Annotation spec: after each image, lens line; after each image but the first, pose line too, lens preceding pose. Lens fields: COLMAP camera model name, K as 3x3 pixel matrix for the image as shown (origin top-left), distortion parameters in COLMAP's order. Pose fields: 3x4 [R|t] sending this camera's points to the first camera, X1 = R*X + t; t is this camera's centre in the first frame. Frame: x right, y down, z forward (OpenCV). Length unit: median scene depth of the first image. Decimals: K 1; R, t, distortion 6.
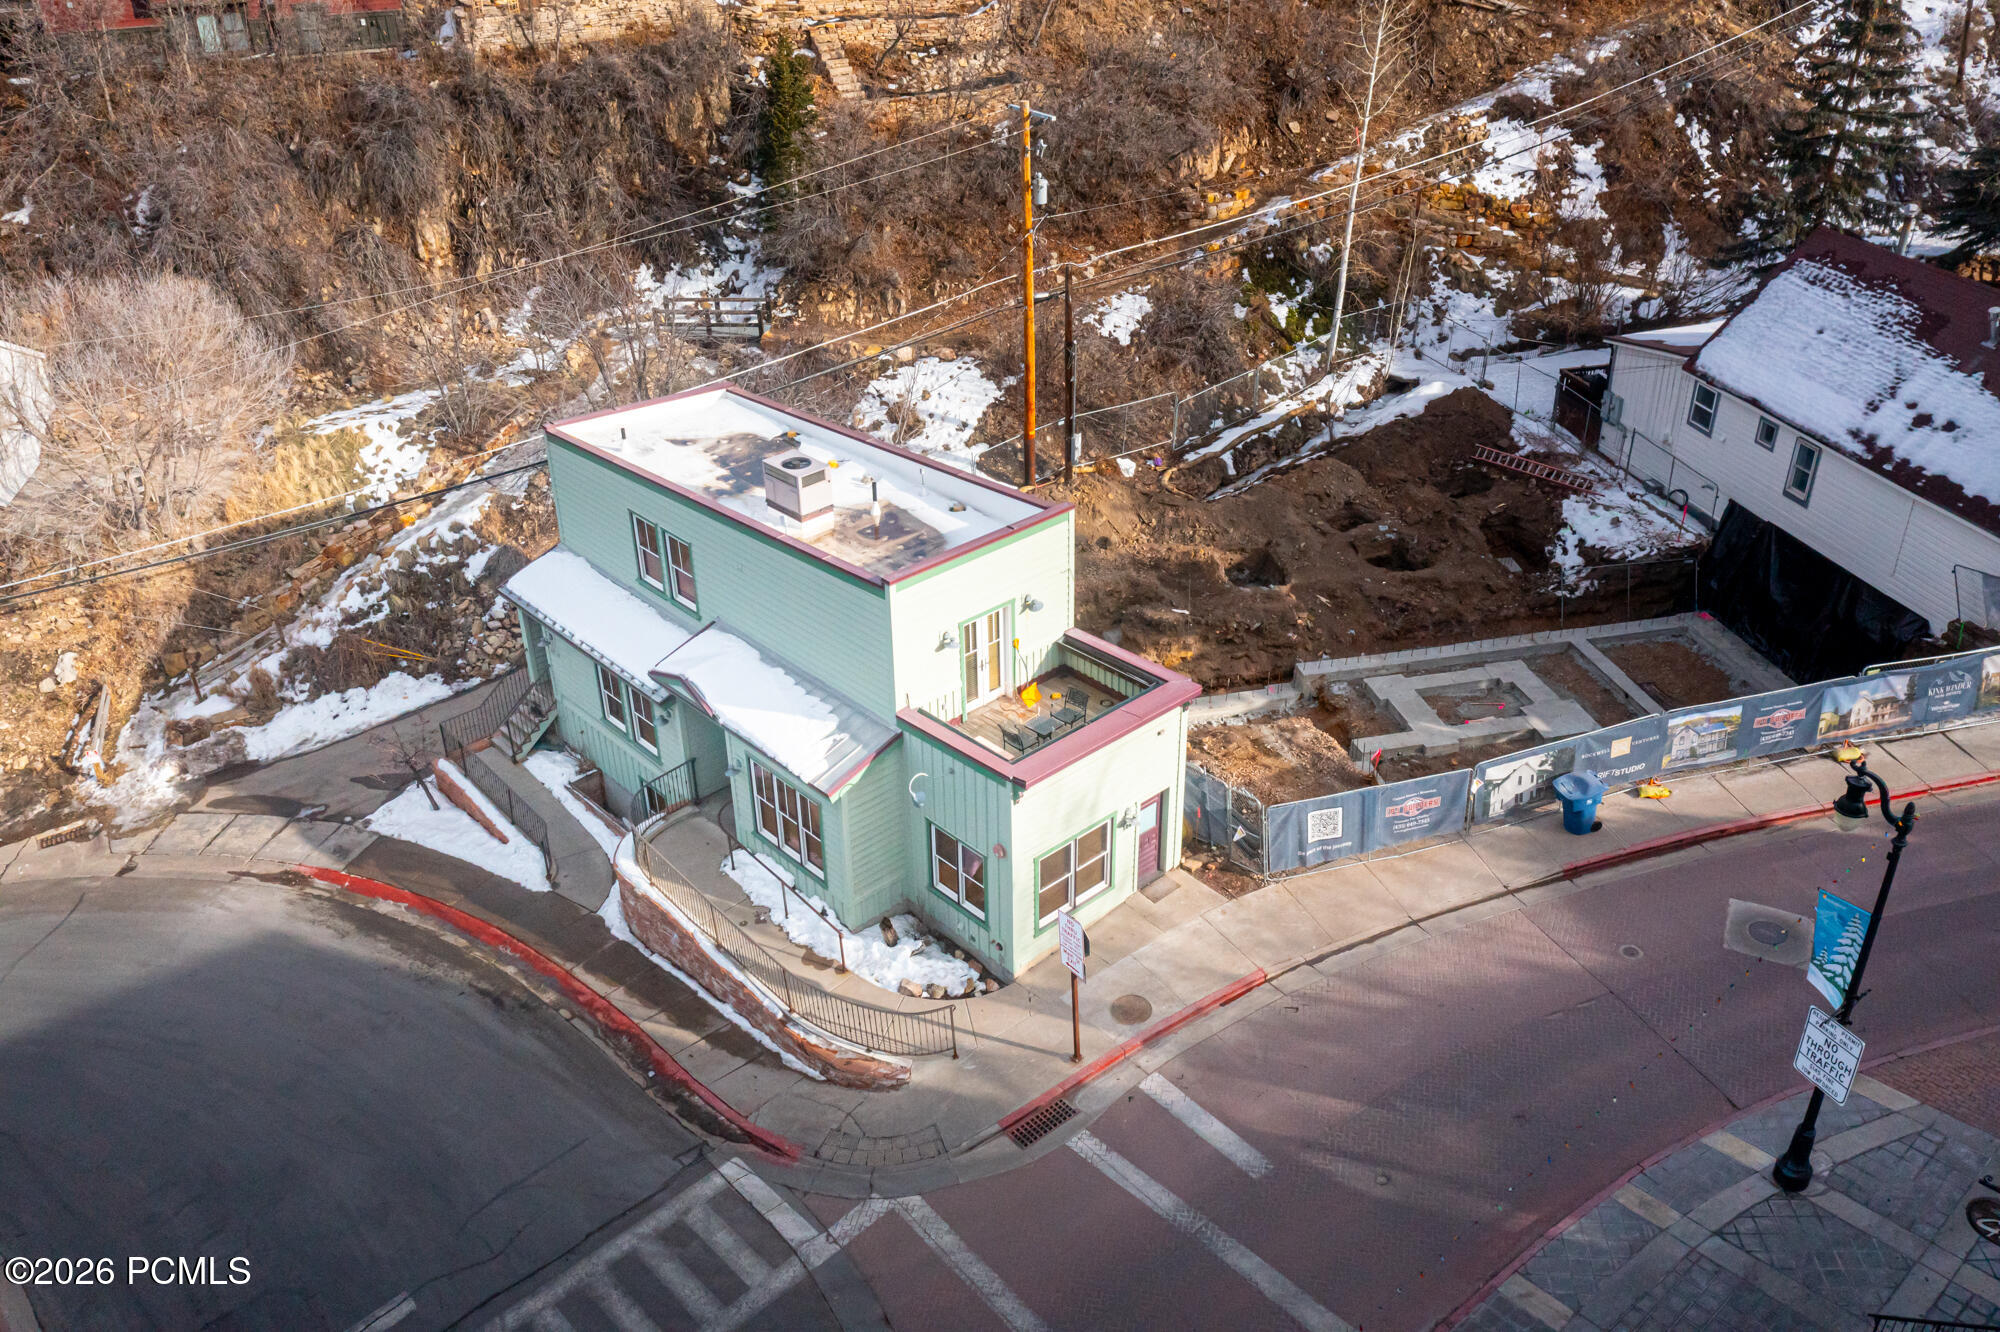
lens RADIAL K [[1560.4, 0, 992.2], [0, 1560.4, 665.8], [0, 0, 1]] dist [-0.011825, -0.010802]
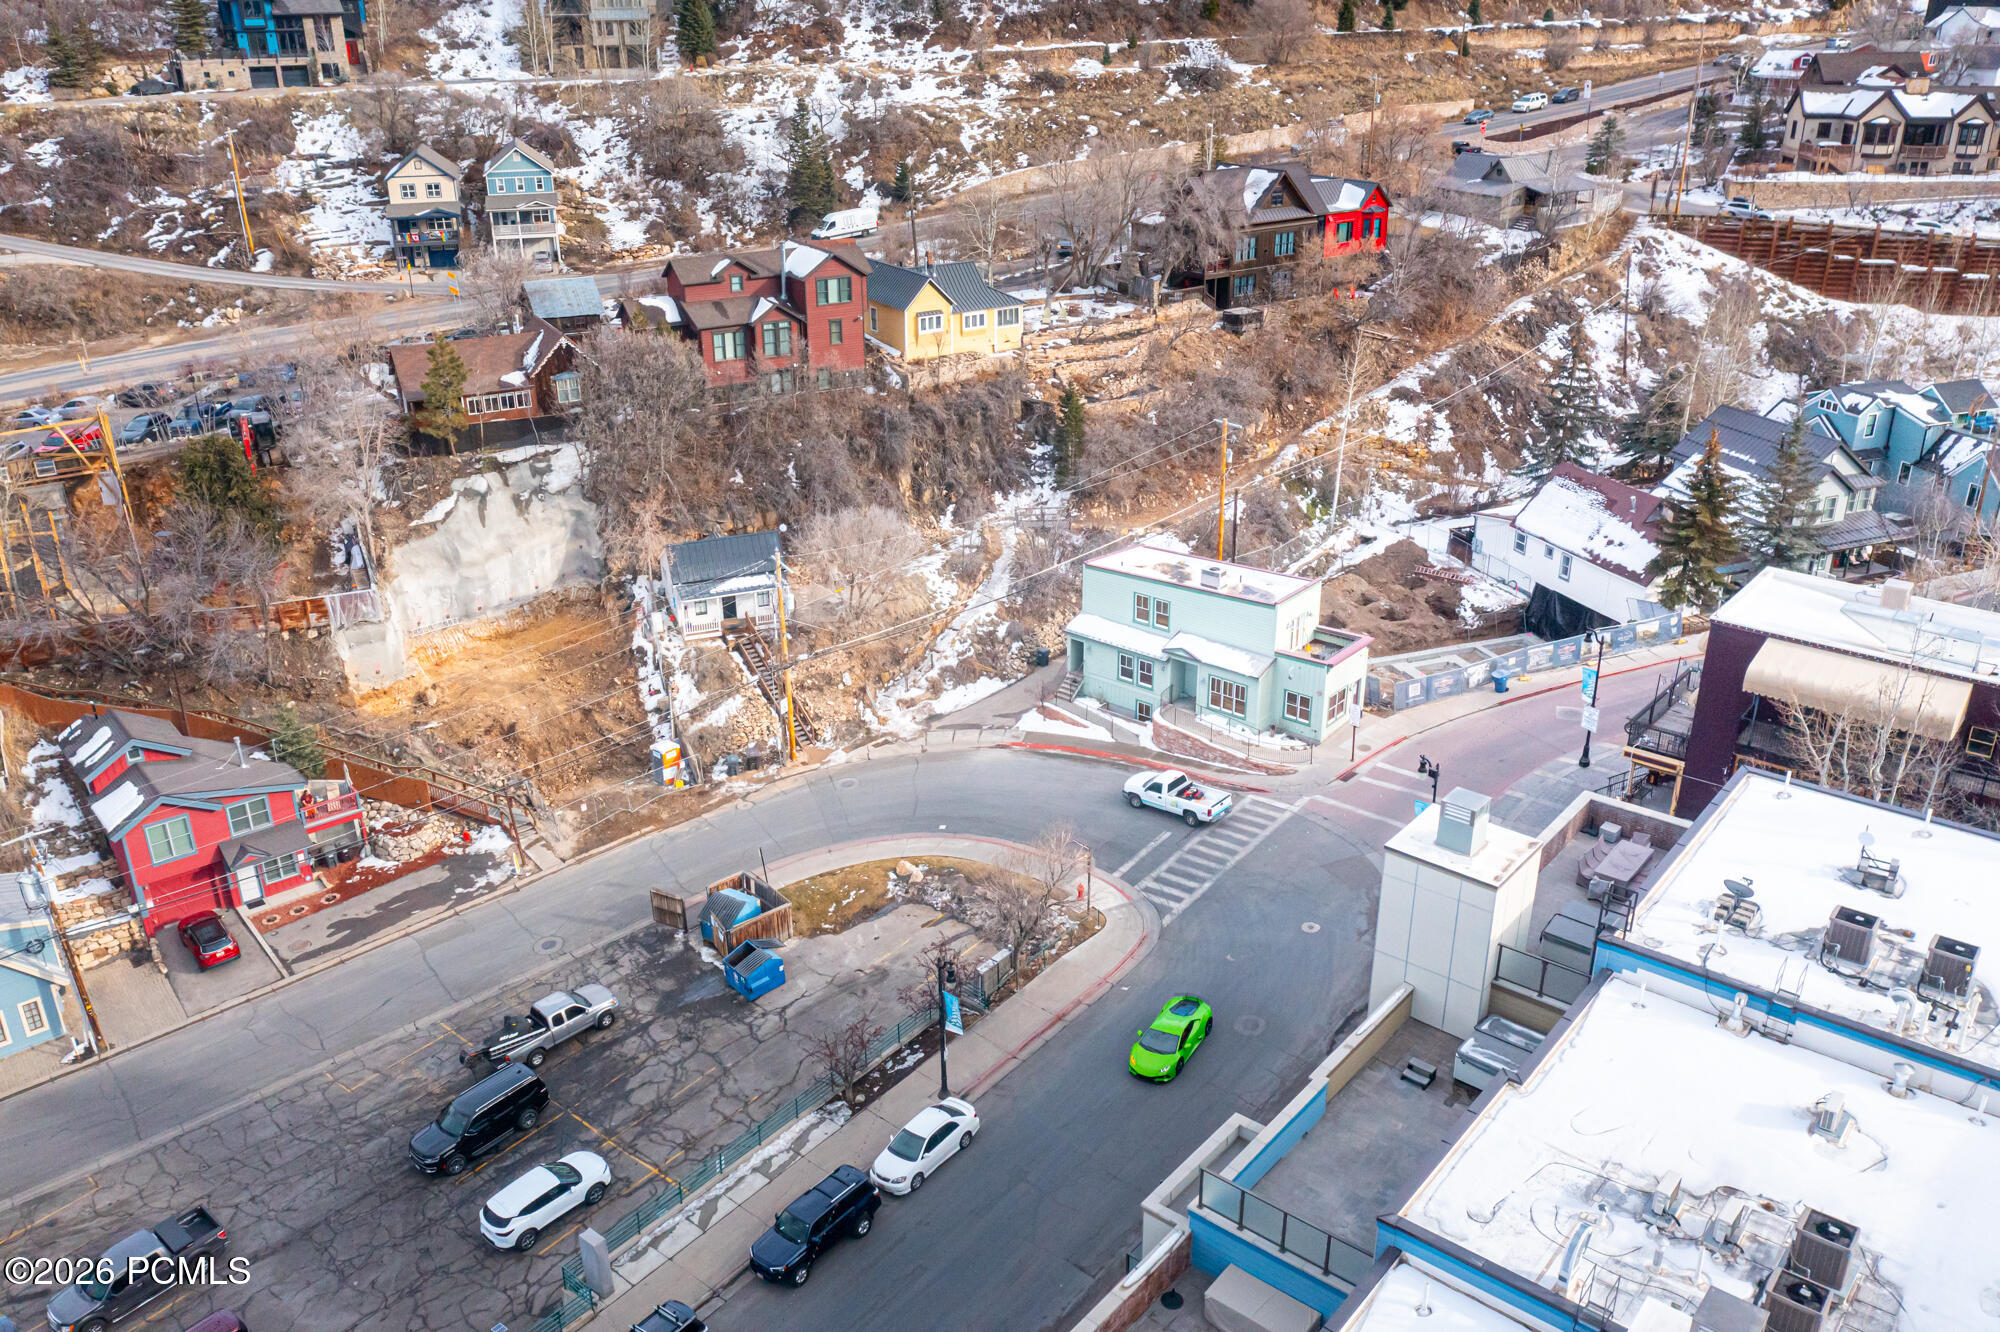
lens RADIAL K [[1560.4, 0, 1001.5], [0, 1560.4, 659.5], [0, 0, 1]] dist [-0.011825, -0.010802]
pose [[0.990654, -0.043750, 0.129190, -0.500267], [0.058996, 0.991419, -0.116649, 0.188616], [-0.122978, 0.123181, 0.984735, -0.945026]]
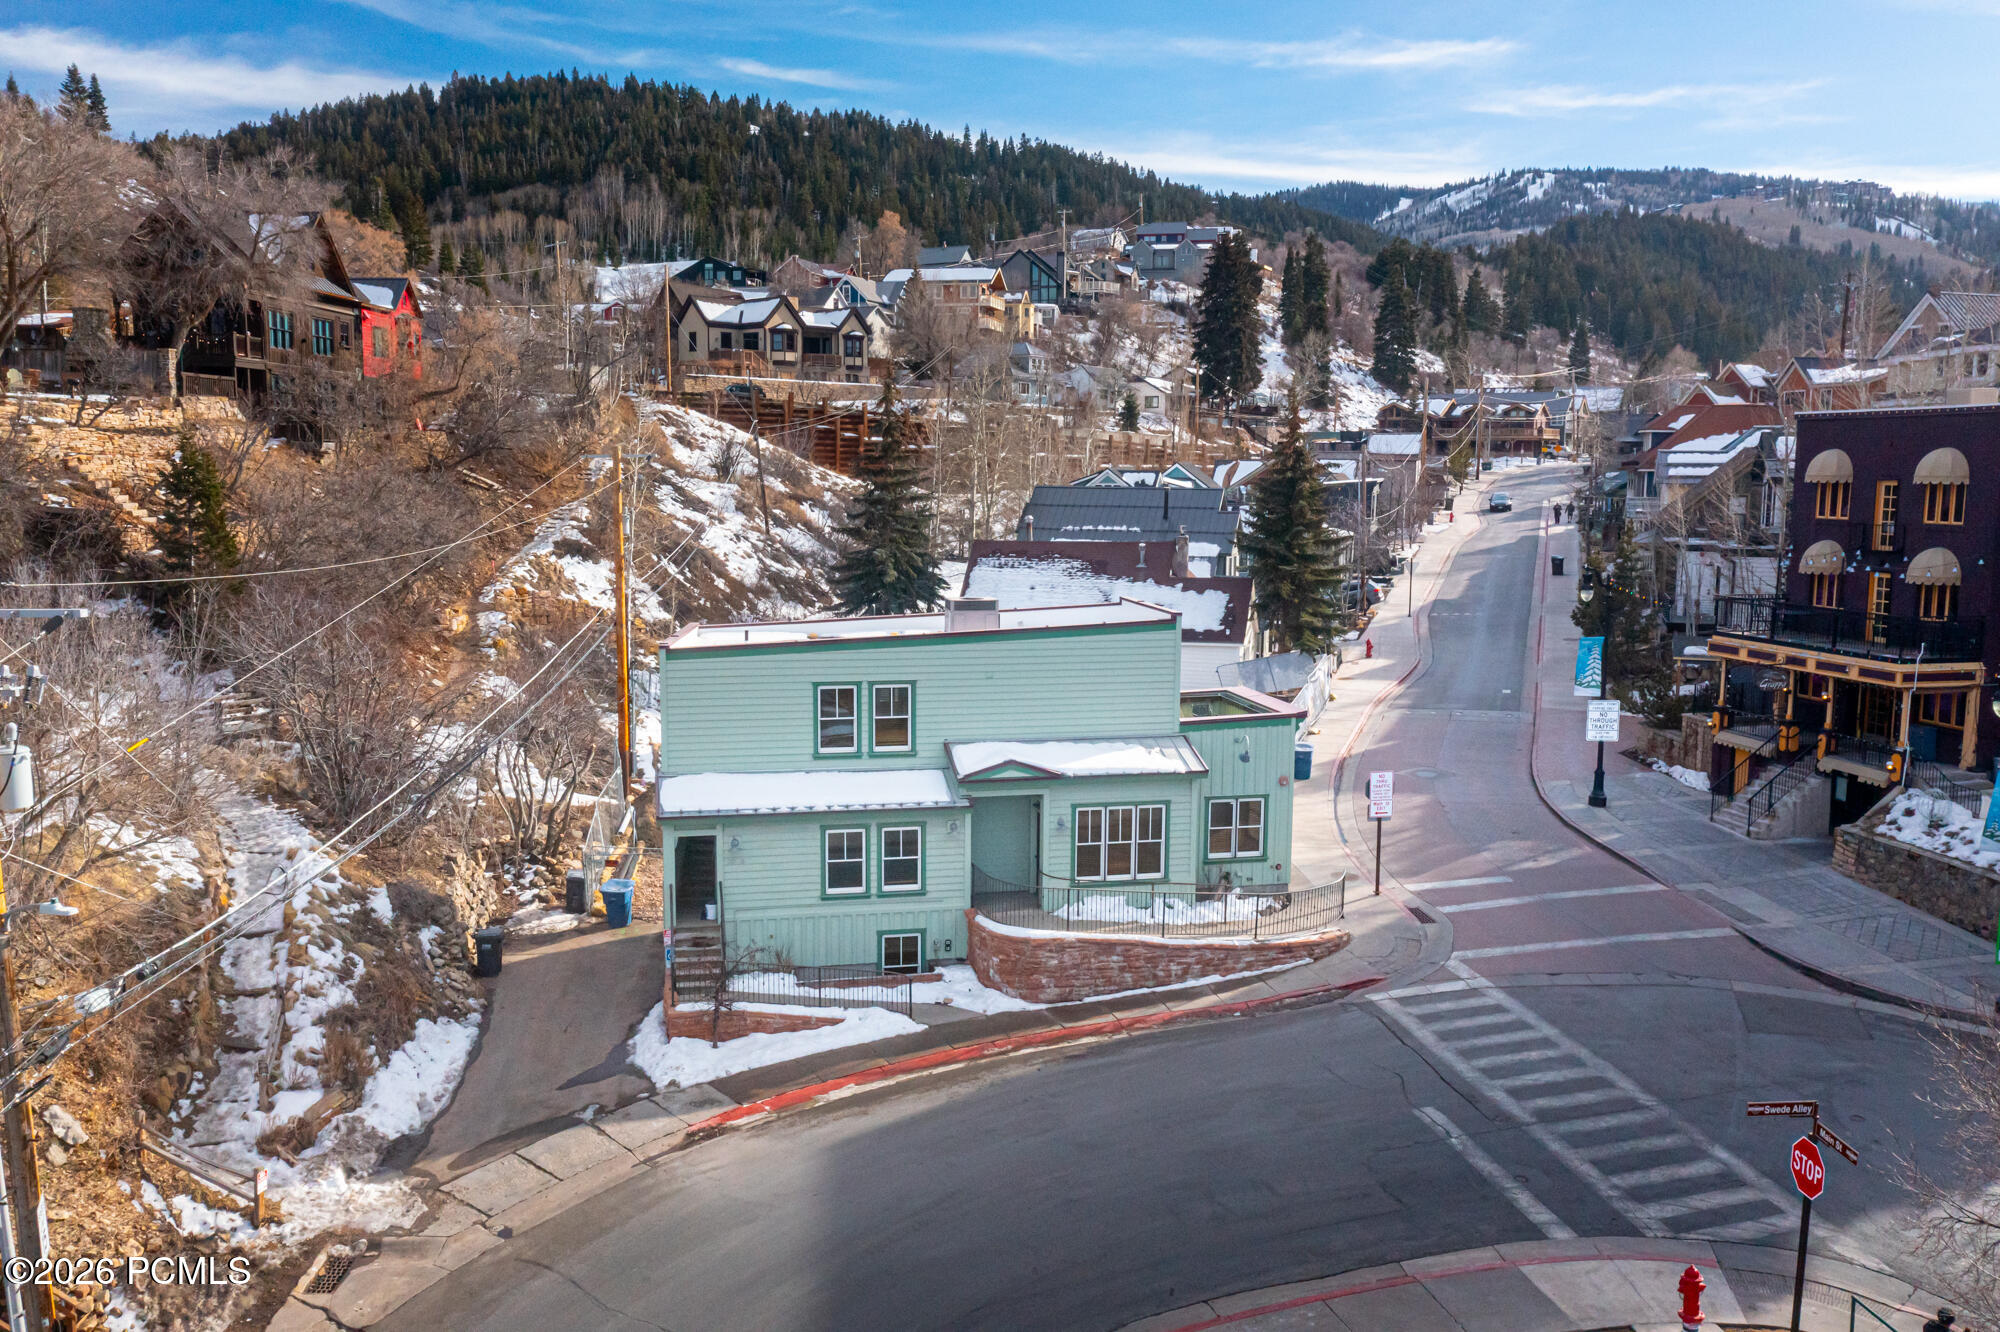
lens RADIAL K [[1560.4, 0, 992.4], [0, 1560.4, 669.3], [0, 0, 1]] dist [-0.011825, -0.010802]
pose [[0.501548, -0.089019, 0.860538, -0.703438], [0.421495, 0.893796, -0.153201, 0.069658], [-0.755508, 0.439550, 0.485802, 0.239809]]
